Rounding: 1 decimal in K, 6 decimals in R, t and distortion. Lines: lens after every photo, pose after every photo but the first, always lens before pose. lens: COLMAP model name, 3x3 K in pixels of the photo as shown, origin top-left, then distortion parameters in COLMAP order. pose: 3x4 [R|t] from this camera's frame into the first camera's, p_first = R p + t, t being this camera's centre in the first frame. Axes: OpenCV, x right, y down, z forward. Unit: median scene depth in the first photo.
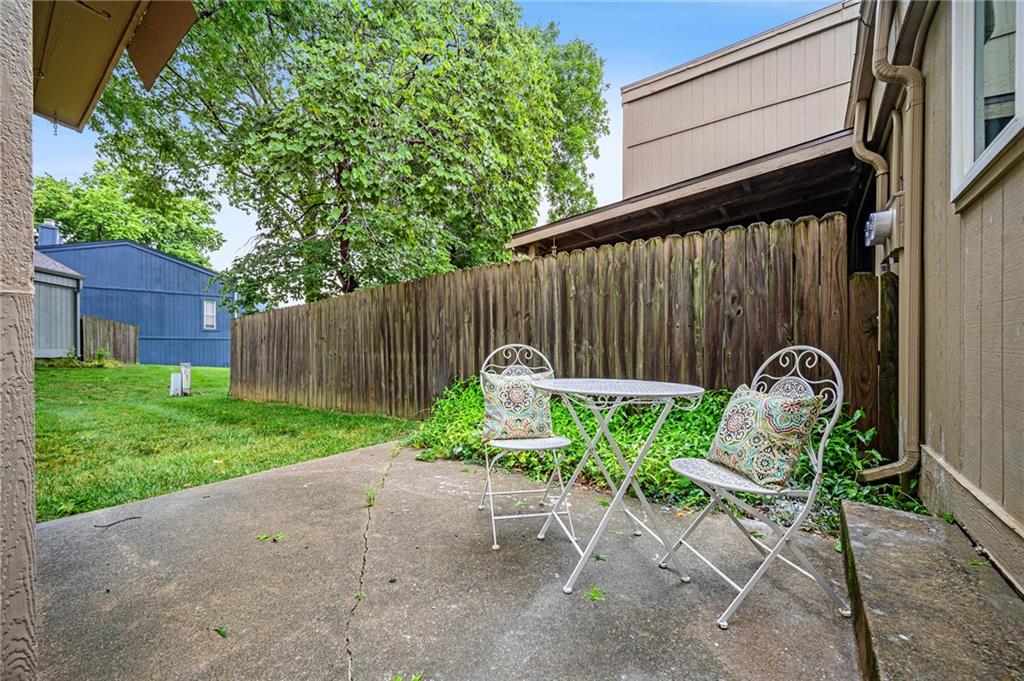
lens RADIAL K [[408.3, 0, 505.4], [0, 408.3, 344.6], [0, 0, 1]] dist [-0.003058, 0.000309]
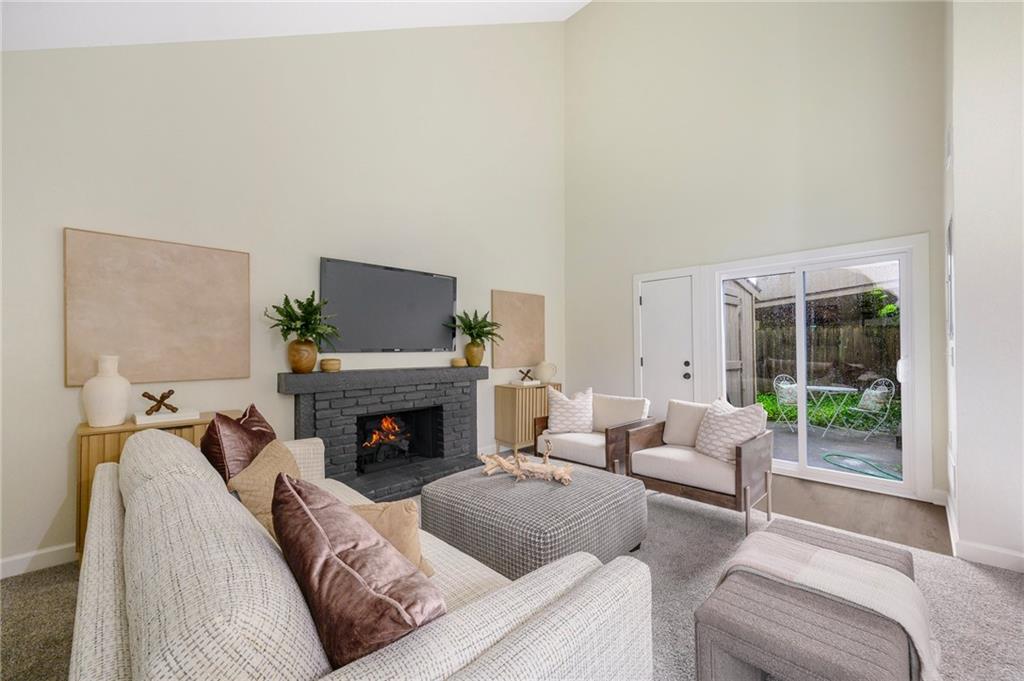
lens RADIAL K [[408.3, 0, 517.3], [0, 408.3, 346.4], [0, 0, 1]] dist [-0.003058, 0.000309]
pose [[0.990569, -0.005231, -0.136916, -2.081005], [0.003884, 0.999941, -0.010103, -0.259365], [0.136961, 0.009476, 0.990531, -3.136007]]
